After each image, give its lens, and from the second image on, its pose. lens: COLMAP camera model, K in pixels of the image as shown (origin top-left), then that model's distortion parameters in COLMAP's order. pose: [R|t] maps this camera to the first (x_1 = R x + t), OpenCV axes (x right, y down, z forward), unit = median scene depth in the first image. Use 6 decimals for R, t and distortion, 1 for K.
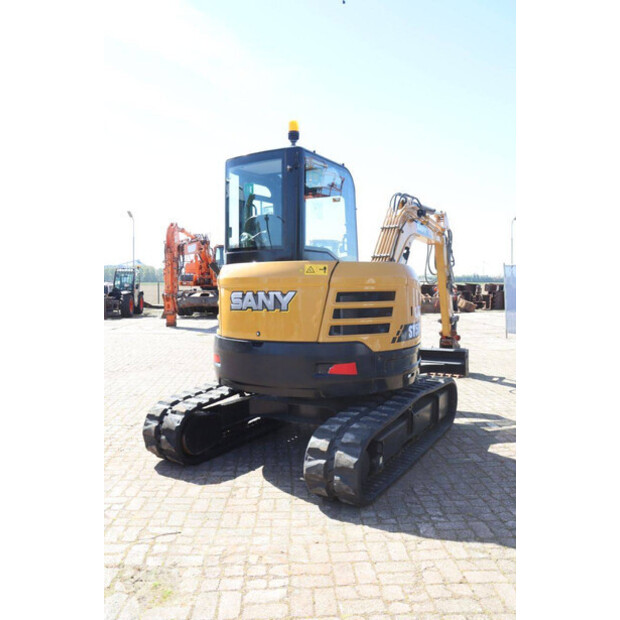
lens RADIAL K [[491.8, 0, 310.0], [0, 491.8, 310.0], [0, 0, 1]] dist [-0.139848, 0.004578]
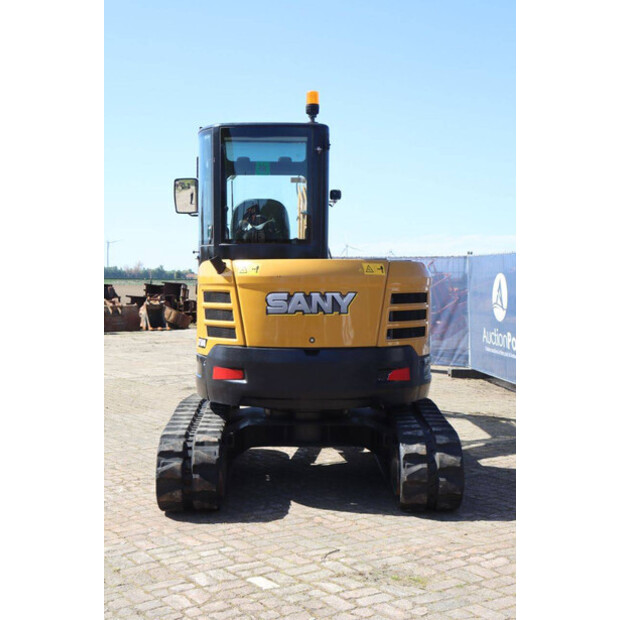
lens RADIAL K [[864.2, 0, 310.0], [0, 864.2, 310.0], [0, 0, 1]] dist [0.019569, 0.003253]
pose [[0.862063, -0.005478, 0.506771, -0.896825], [0.016459, 0.999717, -0.017192, 0.020768], [-0.506533, 0.023161, 0.861909, -0.336830]]
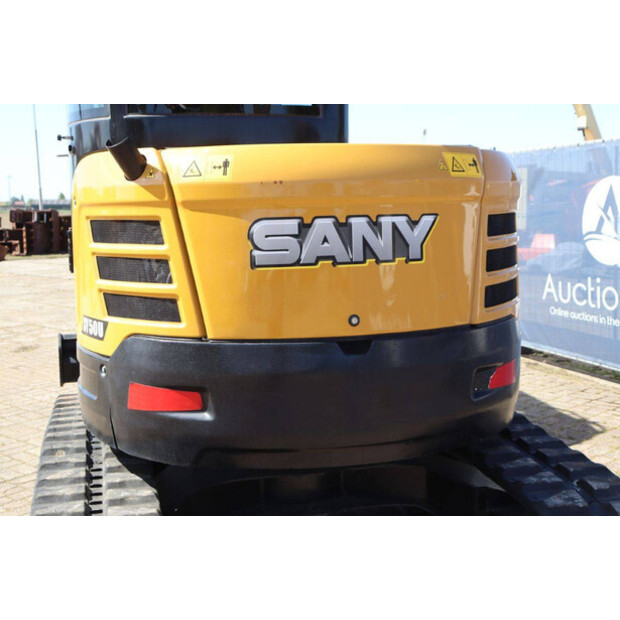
lens RADIAL K [[817.8, 0, 310.0], [0, 817.8, 310.0], [0, 0, 1]] dist [0.022743, 0.028896]
pose [[0.728805, -0.092341, 0.678466, -0.593120], [0.047339, 0.995289, 0.084610, -0.019664], [-0.683082, -0.029546, 0.729743, 0.532108]]
